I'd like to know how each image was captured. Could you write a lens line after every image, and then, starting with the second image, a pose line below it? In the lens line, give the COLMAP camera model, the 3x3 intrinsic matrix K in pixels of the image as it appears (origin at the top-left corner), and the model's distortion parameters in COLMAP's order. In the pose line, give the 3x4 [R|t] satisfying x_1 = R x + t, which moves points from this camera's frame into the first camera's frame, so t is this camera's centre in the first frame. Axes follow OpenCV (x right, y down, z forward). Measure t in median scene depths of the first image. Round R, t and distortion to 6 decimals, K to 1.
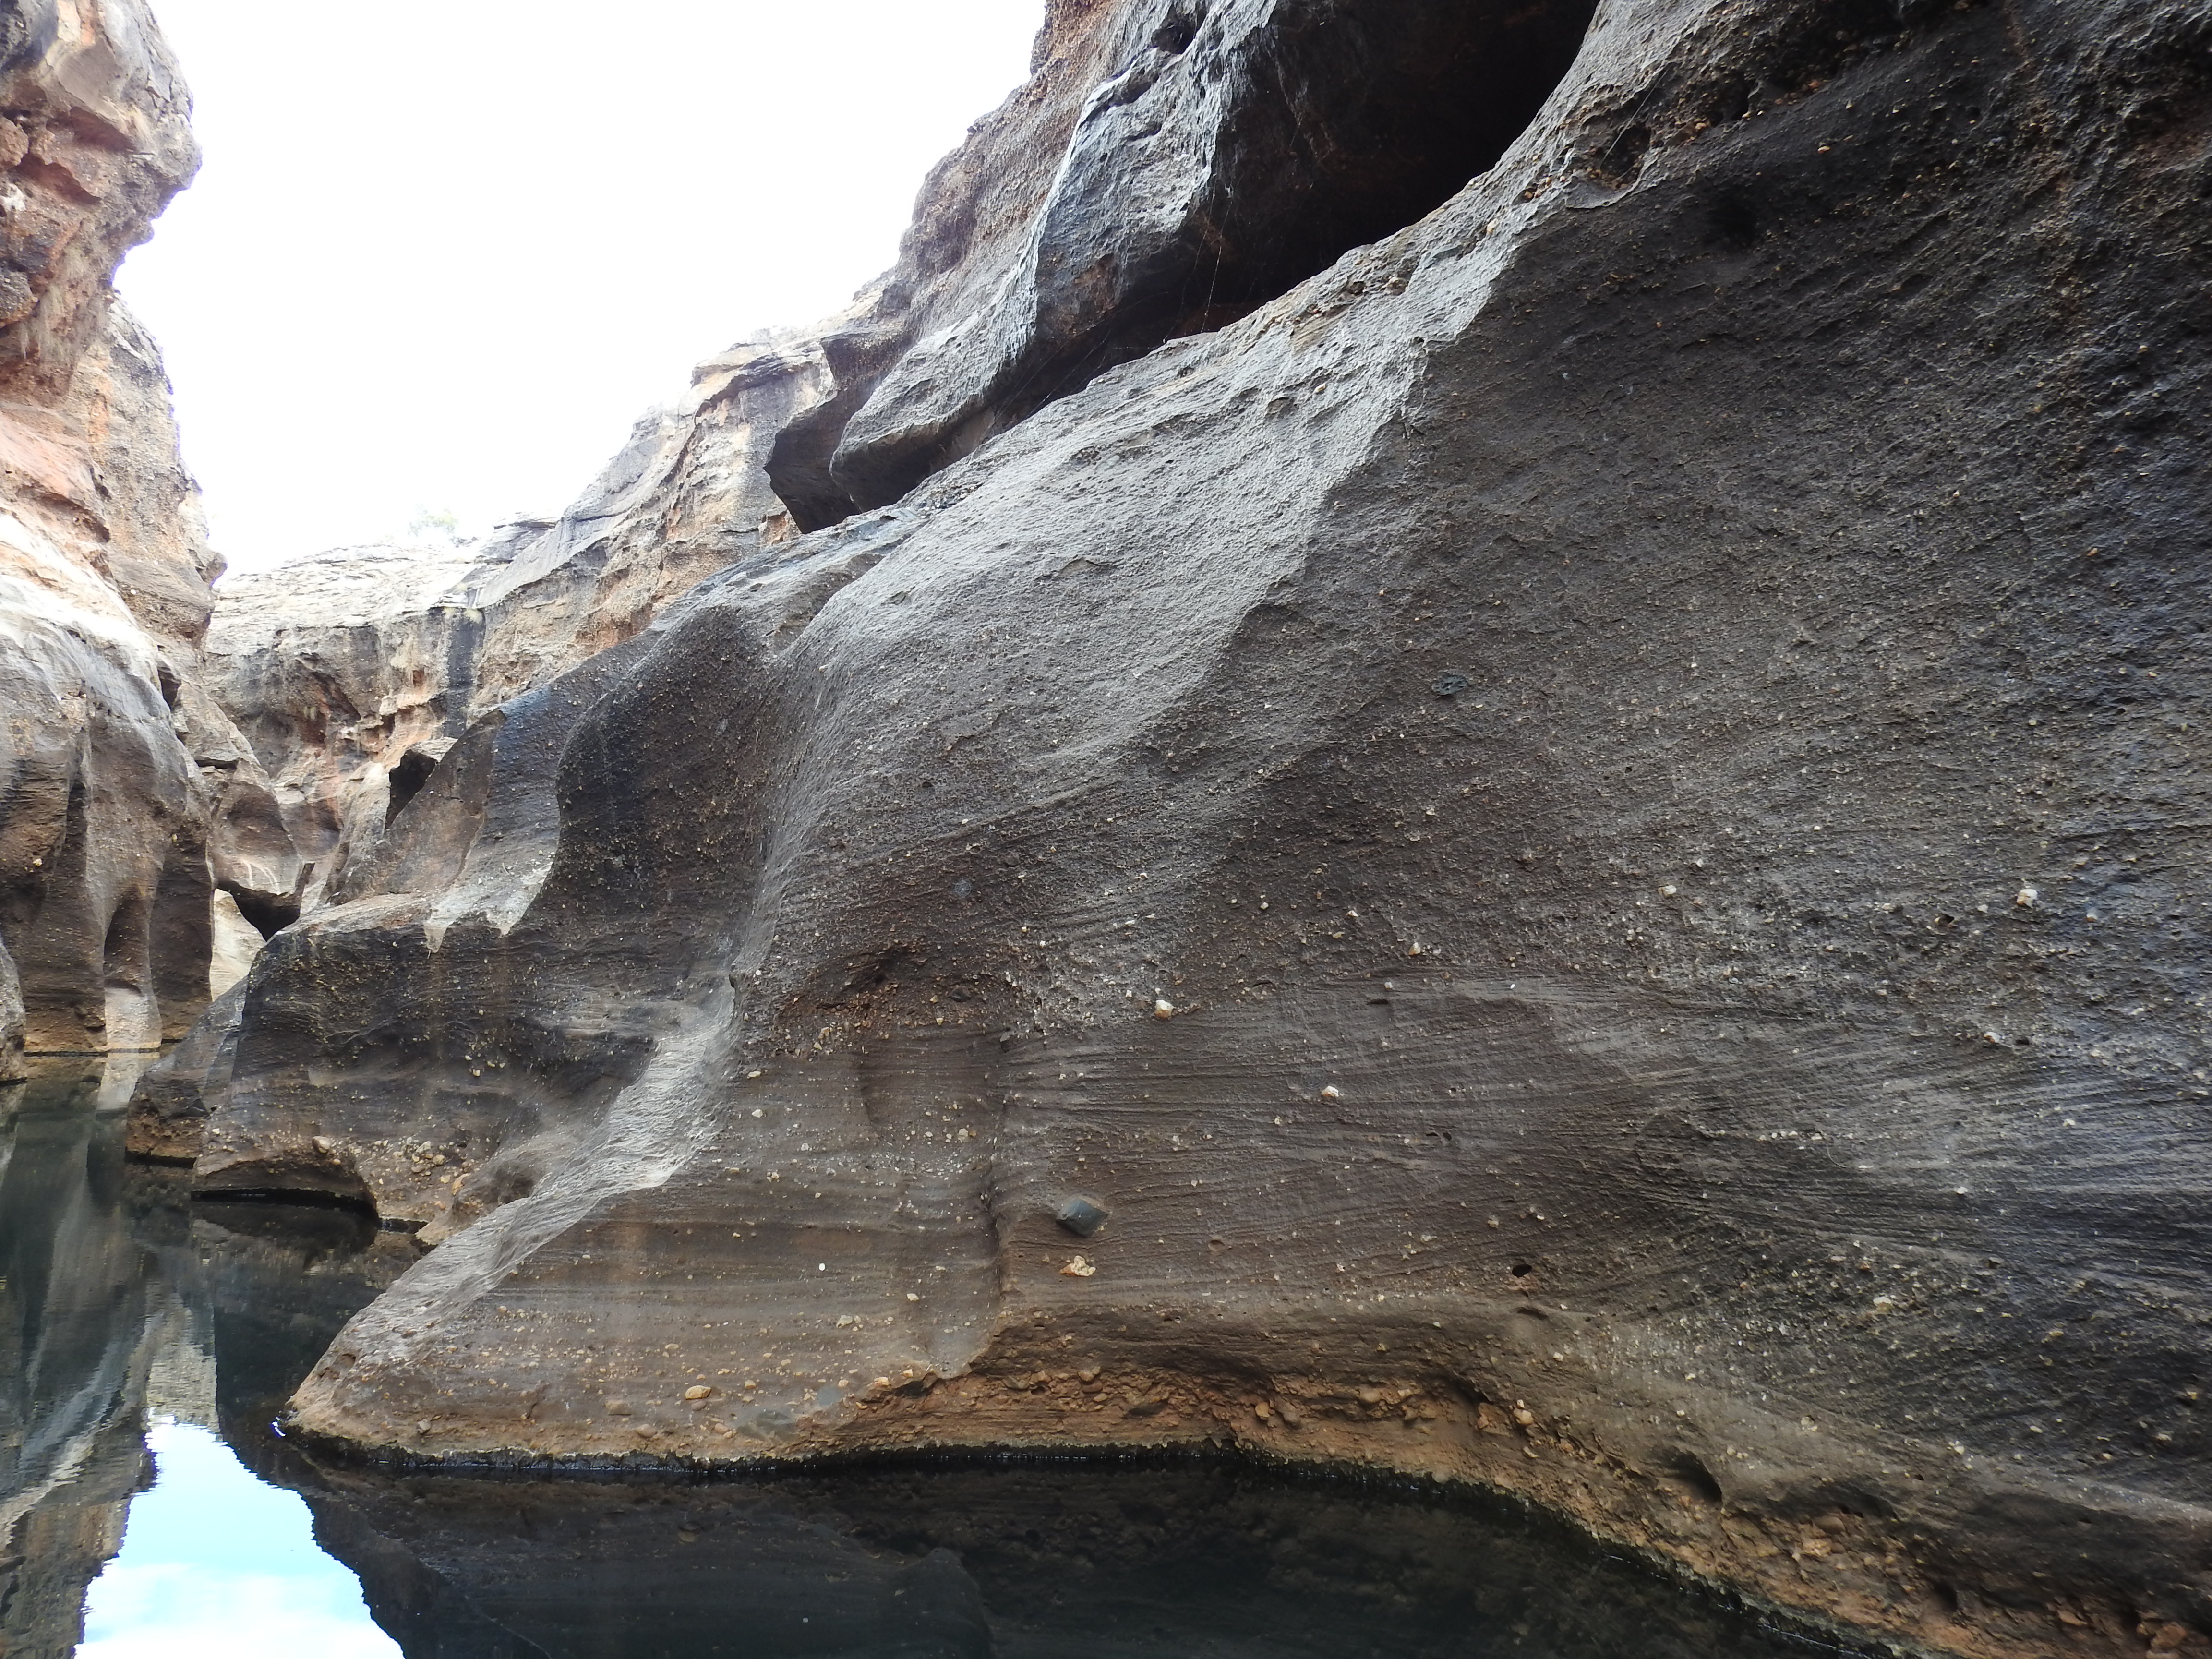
lens RADIAL K [[1891.0, 0, 1104.6], [0, 1891.0, 828.6], [0, 0, 1]] dist [-0.006578, 0.010601]
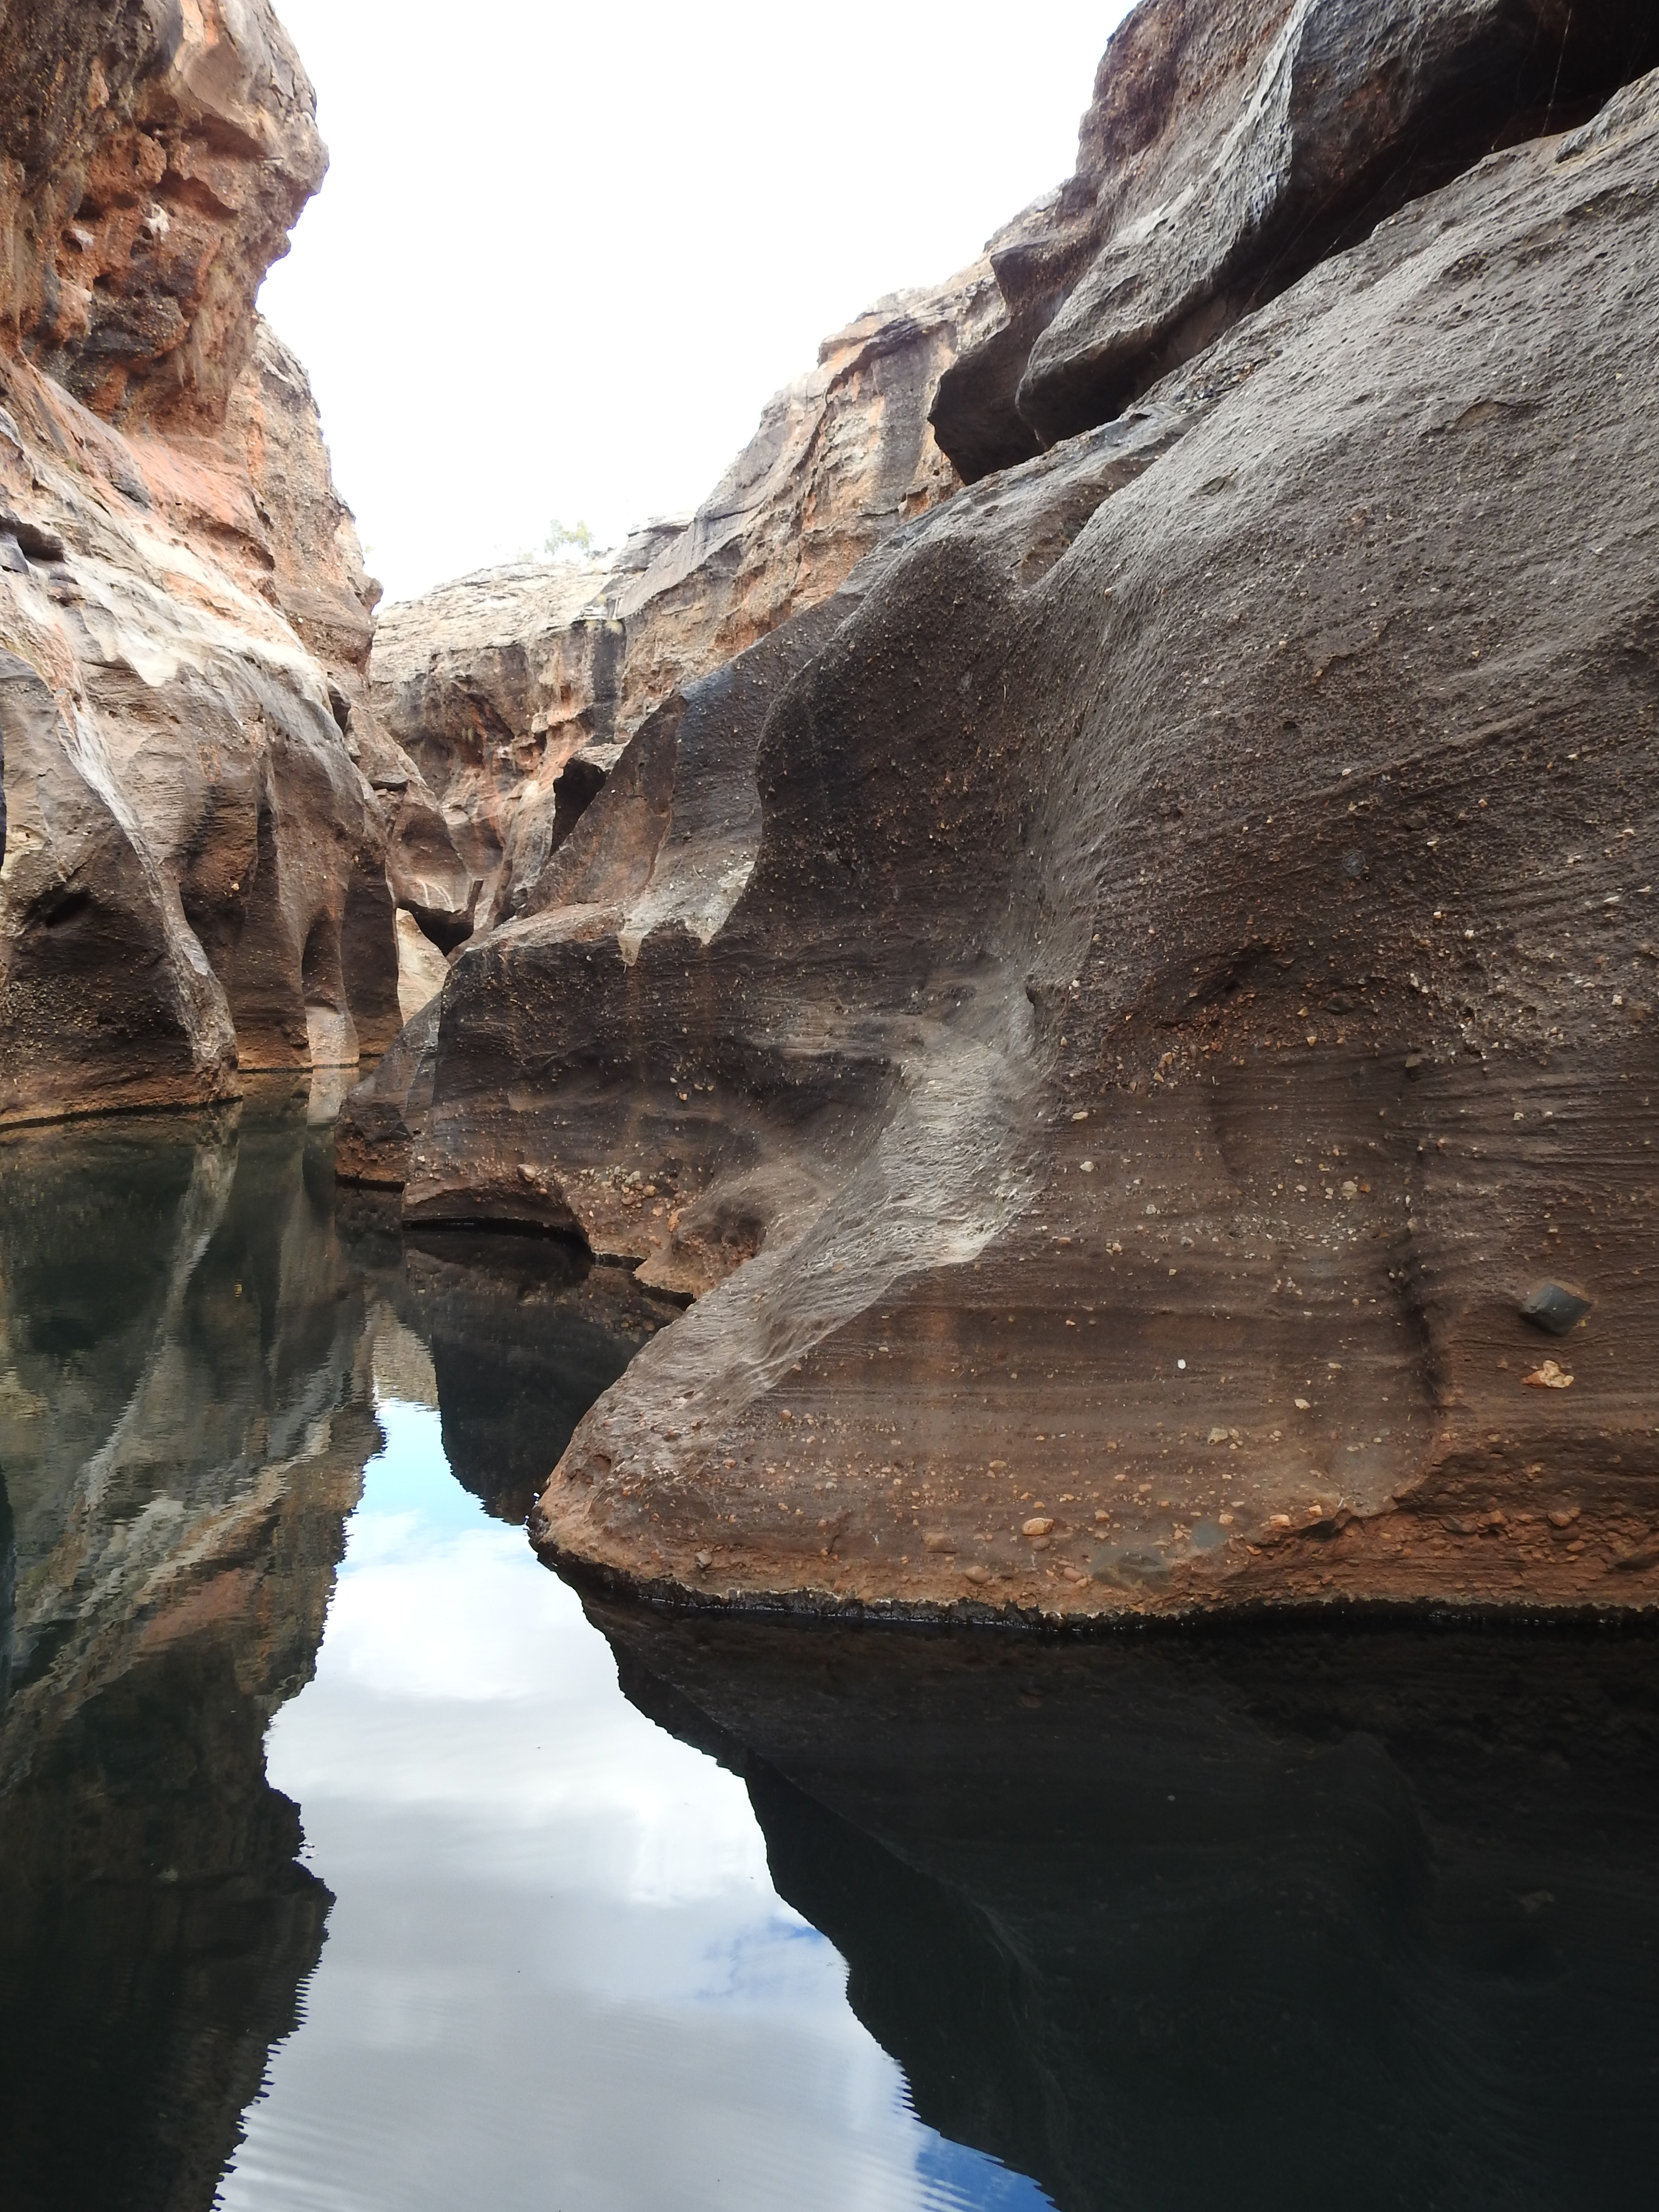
lens RADIAL K [[1891.0, 0, 827.8], [0, 1891.0, 1092.8], [0, 0, 1]] dist [-0.006578, 0.010601]
pose [[0.976277, -0.013006, -0.216133, -0.064605], [0.043178, 0.989840, 0.135470, 0.006576], [0.212175, -0.141588, 0.966920, 0.127657]]
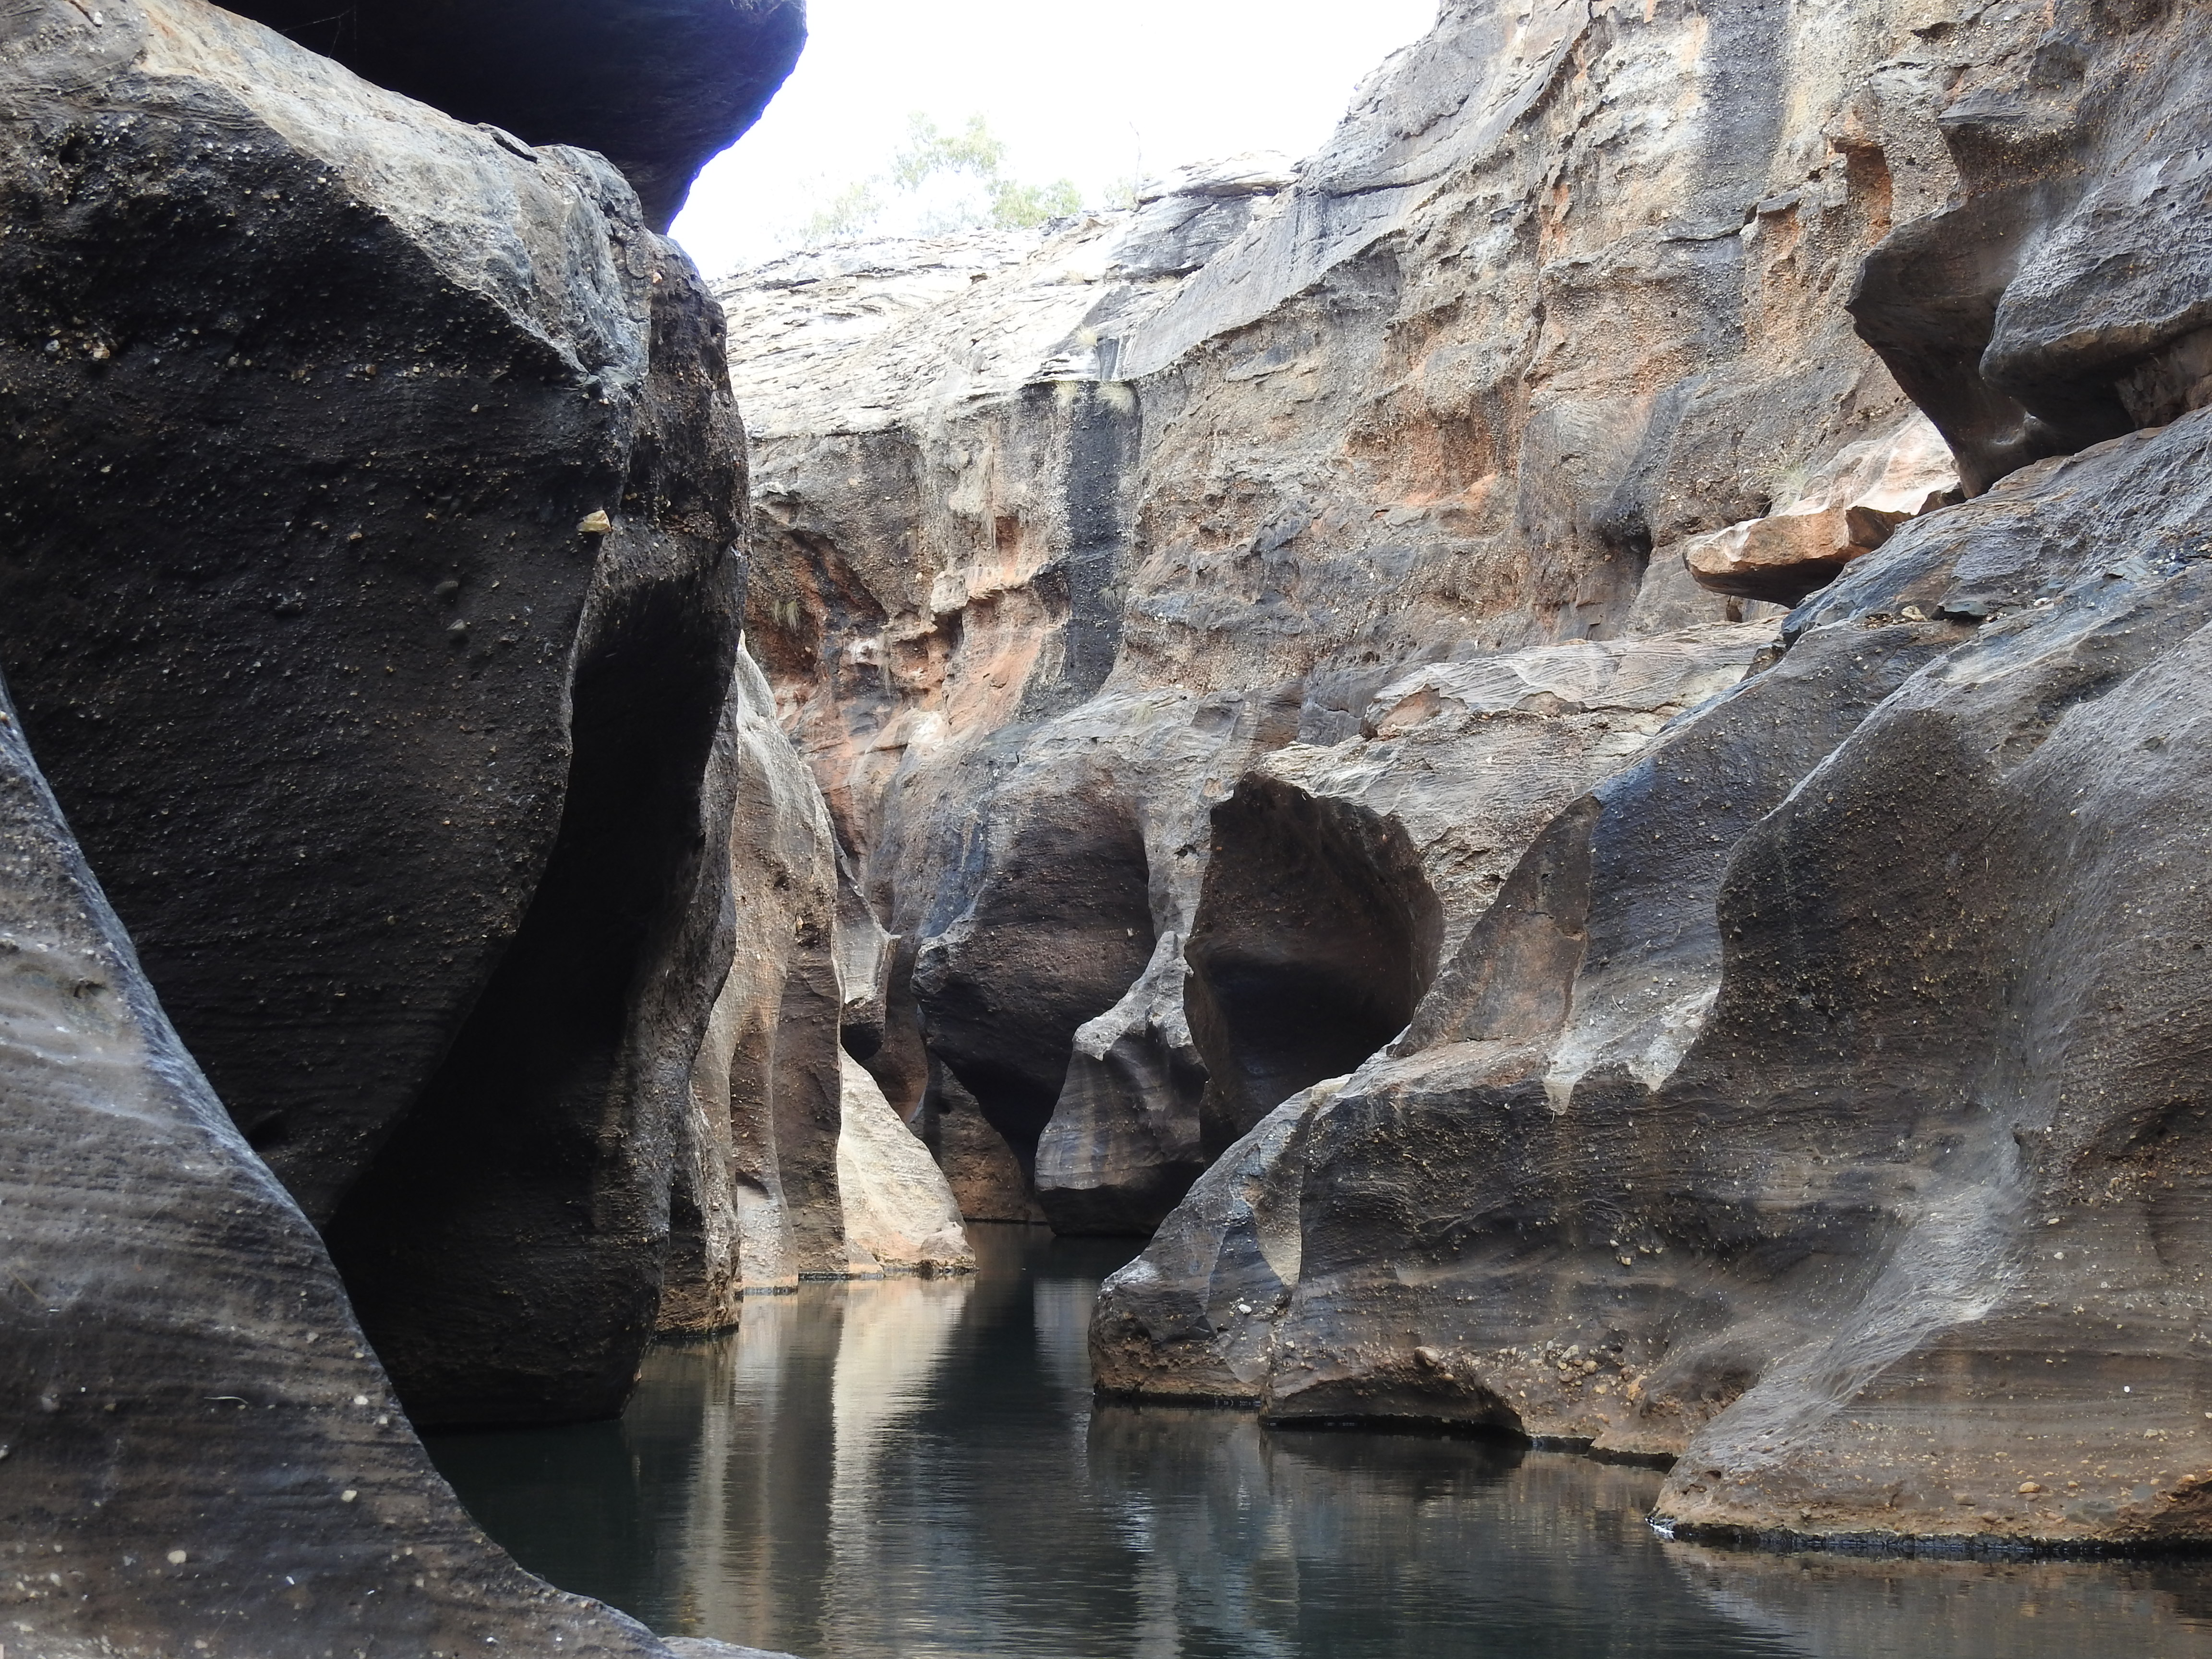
lens RADIAL K [[4735.6, 0, 1116.4], [0, 4735.6, 847.1], [0, 0, 1]] dist [-0.018516, 0.000000]
pose [[0.955705, -0.047213, -0.290514, 0.057210], [0.052688, 0.998550, 0.011046, -0.080416], [0.289571, -0.025863, 0.956807, -0.979216]]
